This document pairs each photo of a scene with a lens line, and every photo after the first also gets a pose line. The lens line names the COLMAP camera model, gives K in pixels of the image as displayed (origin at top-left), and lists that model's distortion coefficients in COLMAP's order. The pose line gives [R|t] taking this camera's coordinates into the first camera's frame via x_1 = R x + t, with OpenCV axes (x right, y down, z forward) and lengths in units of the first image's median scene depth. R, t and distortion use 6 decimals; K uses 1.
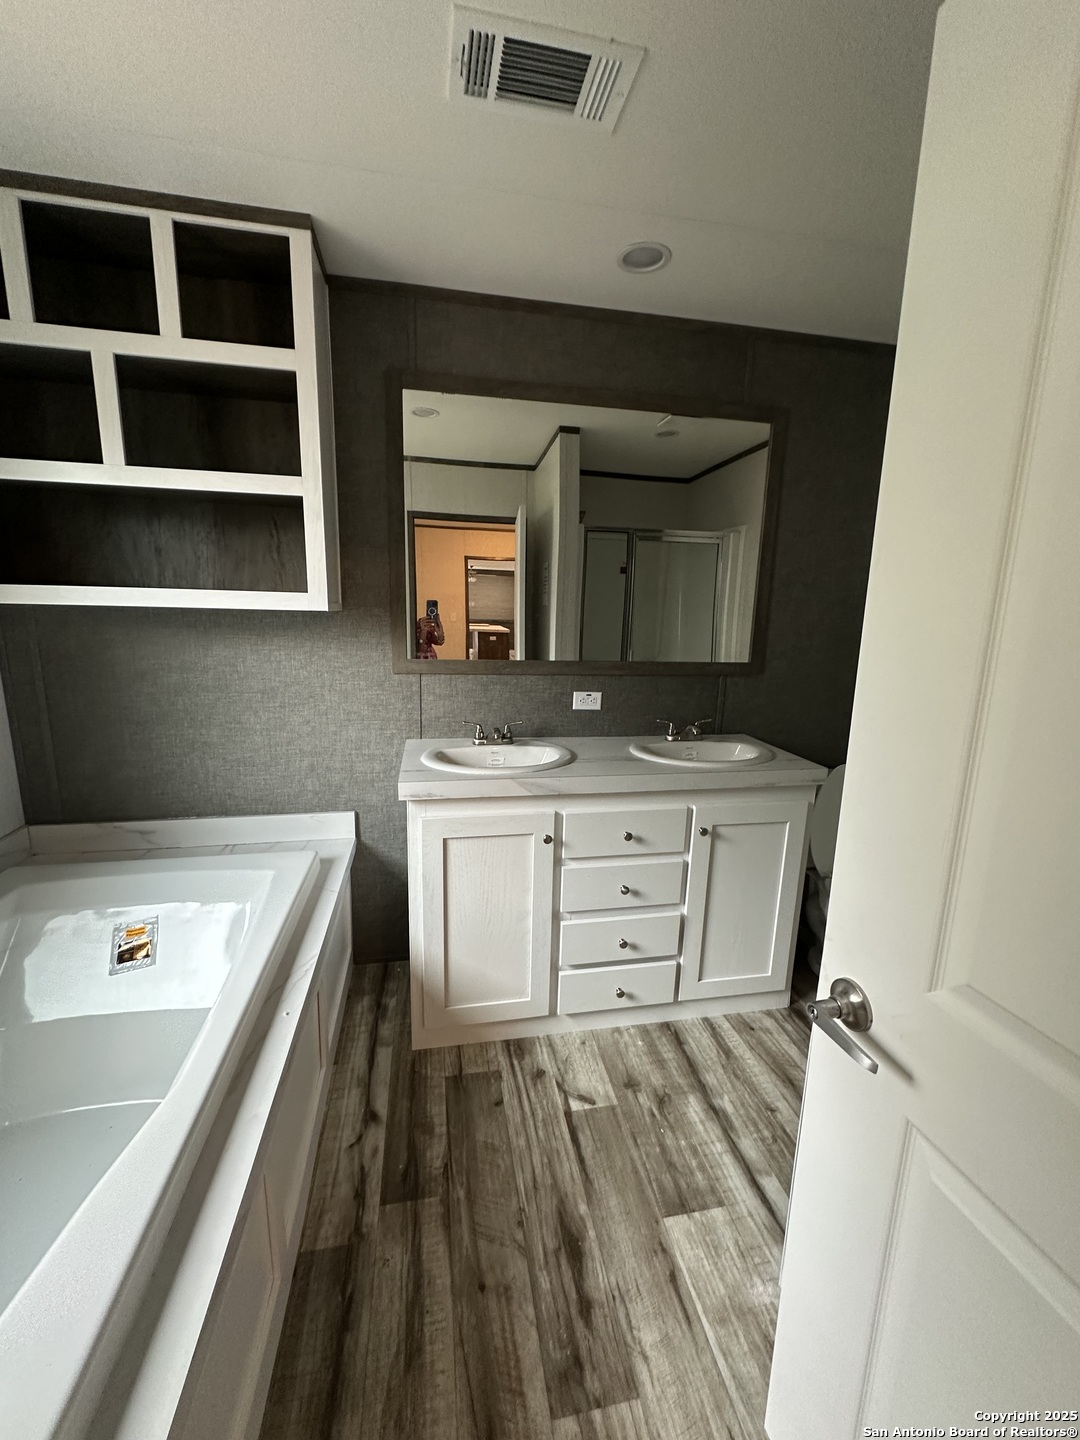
lens RADIAL K [[576.4, 0, 542.6], [0, 576.4, 719.2], [0, 0, 1]] dist [-0.000948, 0.000247]
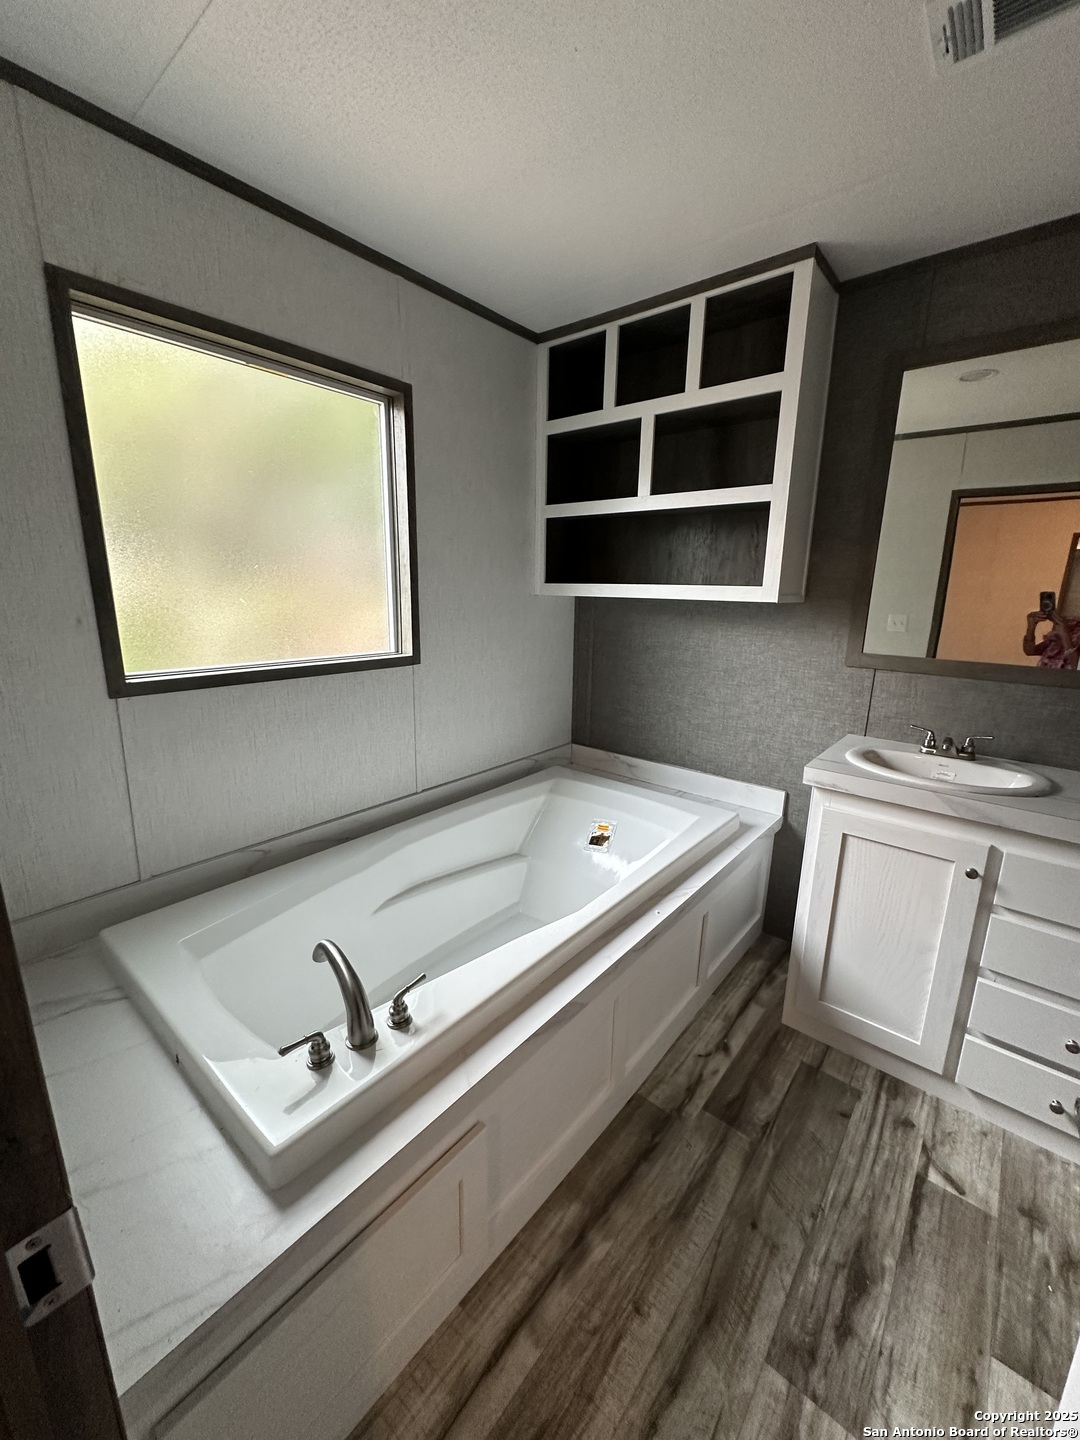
lens RADIAL K [[576.4, 0, 542.6], [0, 576.4, 719.2], [0, 0, 1]] dist [-0.000948, 0.000247]
pose [[0.631882, 0.161992, -0.757947, 0.224546], [-0.151856, 0.984837, 0.083886, 0.009092], [0.760043, 0.062093, 0.646900, -0.048414]]
